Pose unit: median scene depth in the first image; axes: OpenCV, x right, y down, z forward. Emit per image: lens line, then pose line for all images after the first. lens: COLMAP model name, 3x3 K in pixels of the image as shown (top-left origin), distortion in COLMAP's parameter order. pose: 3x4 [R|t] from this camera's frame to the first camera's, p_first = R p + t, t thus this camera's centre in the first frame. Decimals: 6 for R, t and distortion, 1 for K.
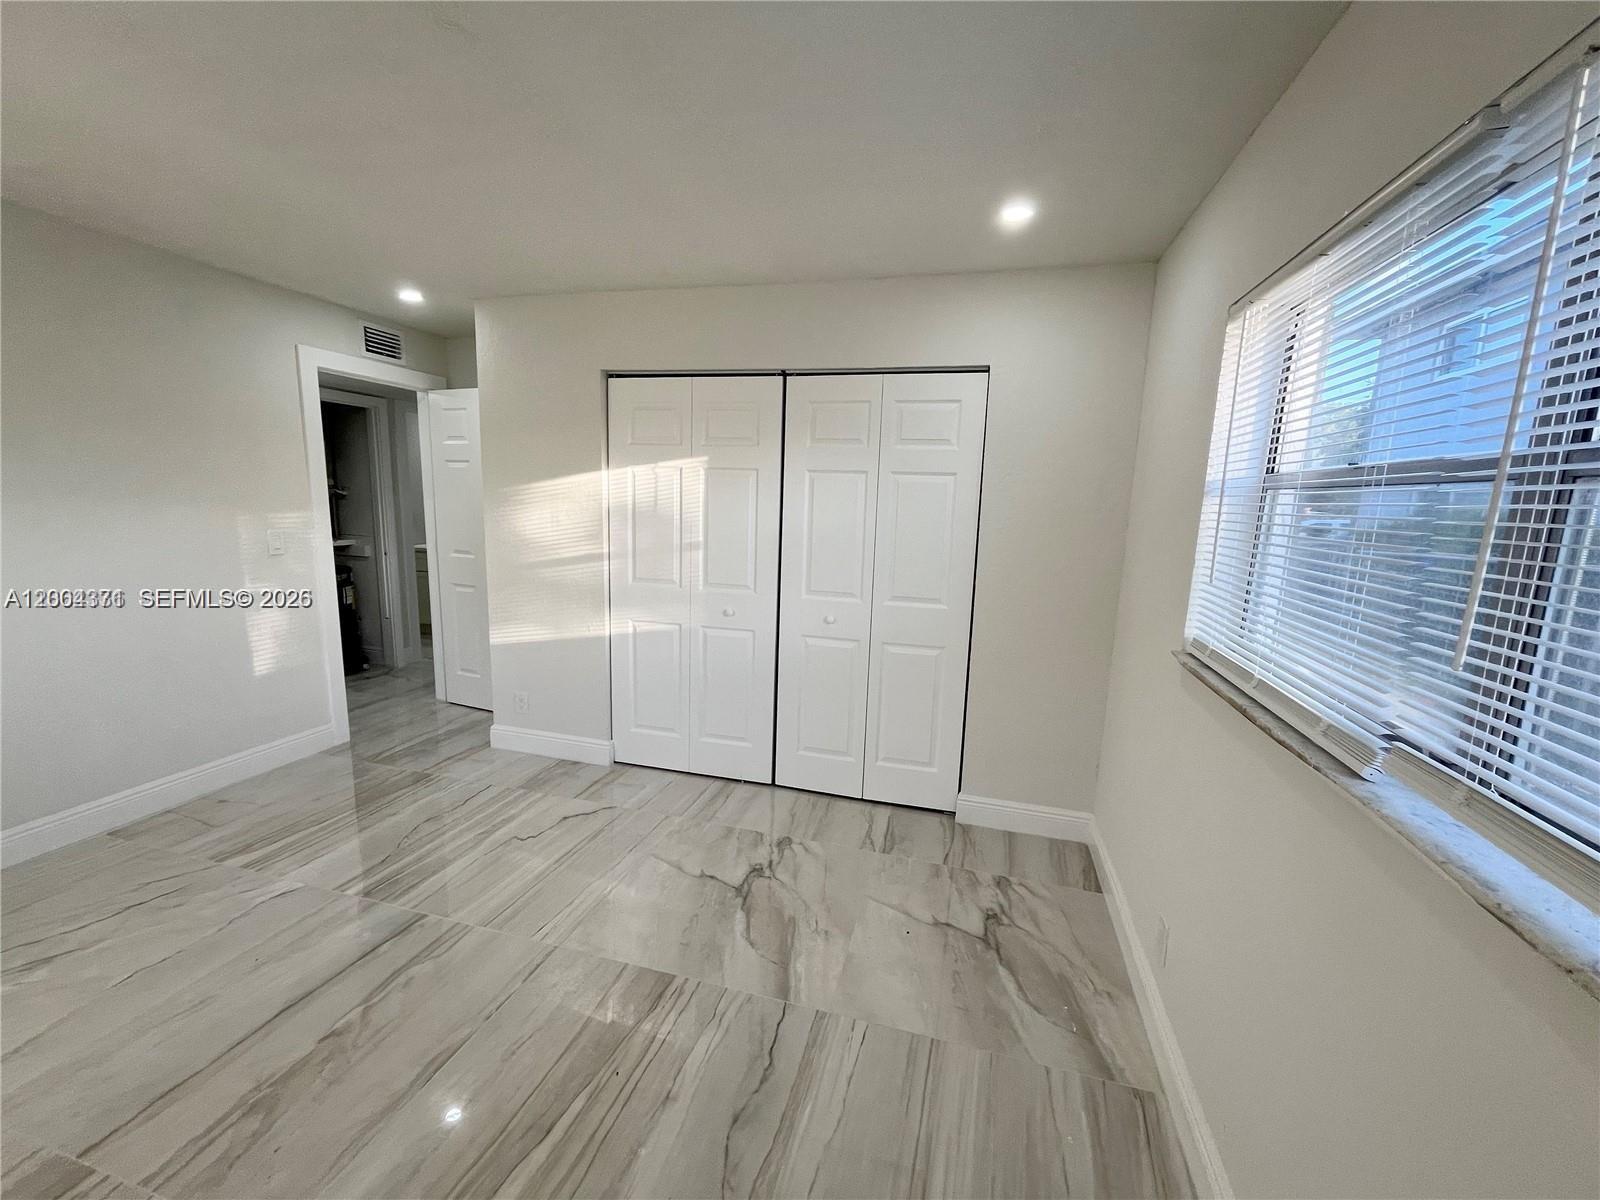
lens RADIAL K [[650.9, 0, 800.4], [0, 650.9, 602.1], [0, 0, 1]] dist [0.001300, -0.000600]
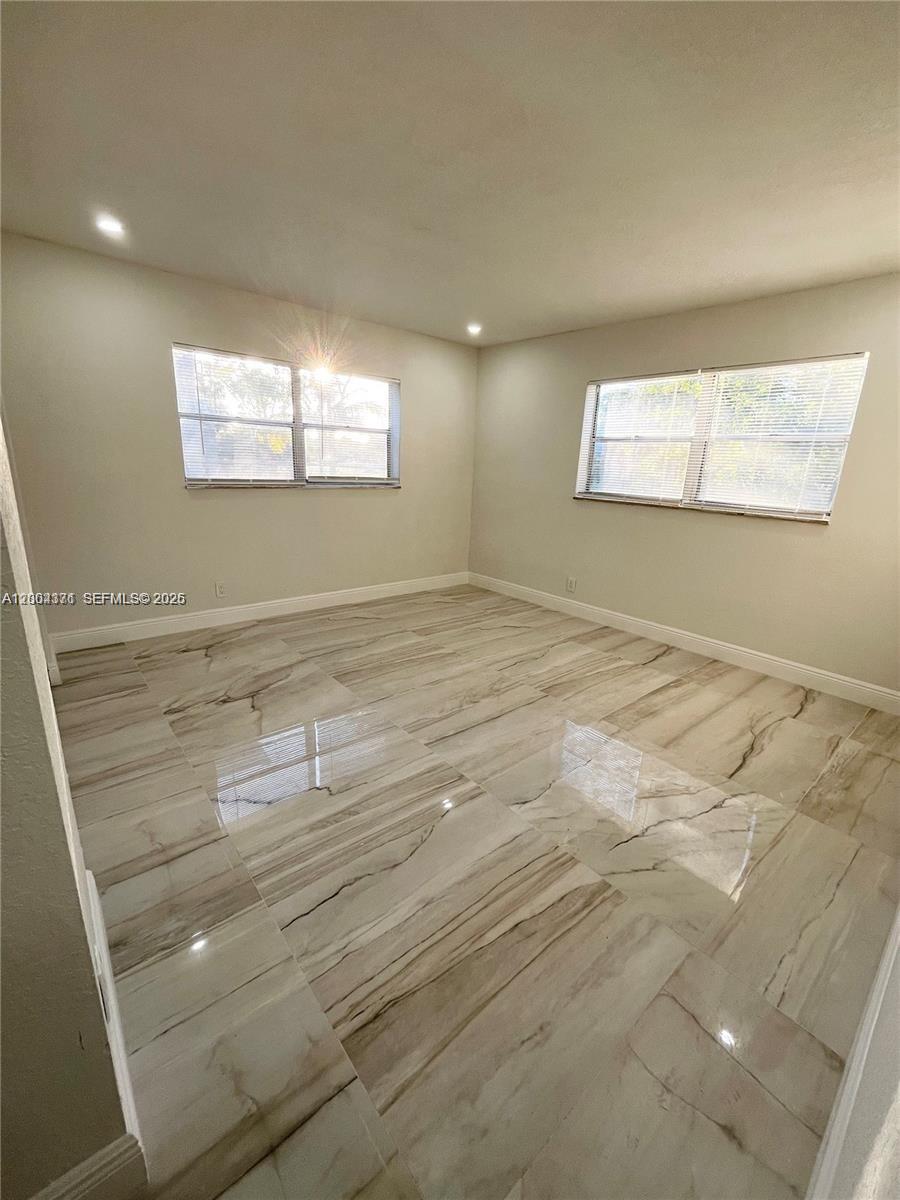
lens RADIAL K [[488.2, 0, 450.2], [0, 488.2, 599.3], [0, 0, 1]] dist [0.001300, -0.000600]
pose [[-0.824116, -0.218321, 0.522655, -1.015819], [0.020187, 0.910826, 0.412297, -0.214695], [-0.566061, 0.350332, -0.746219, 1.520662]]
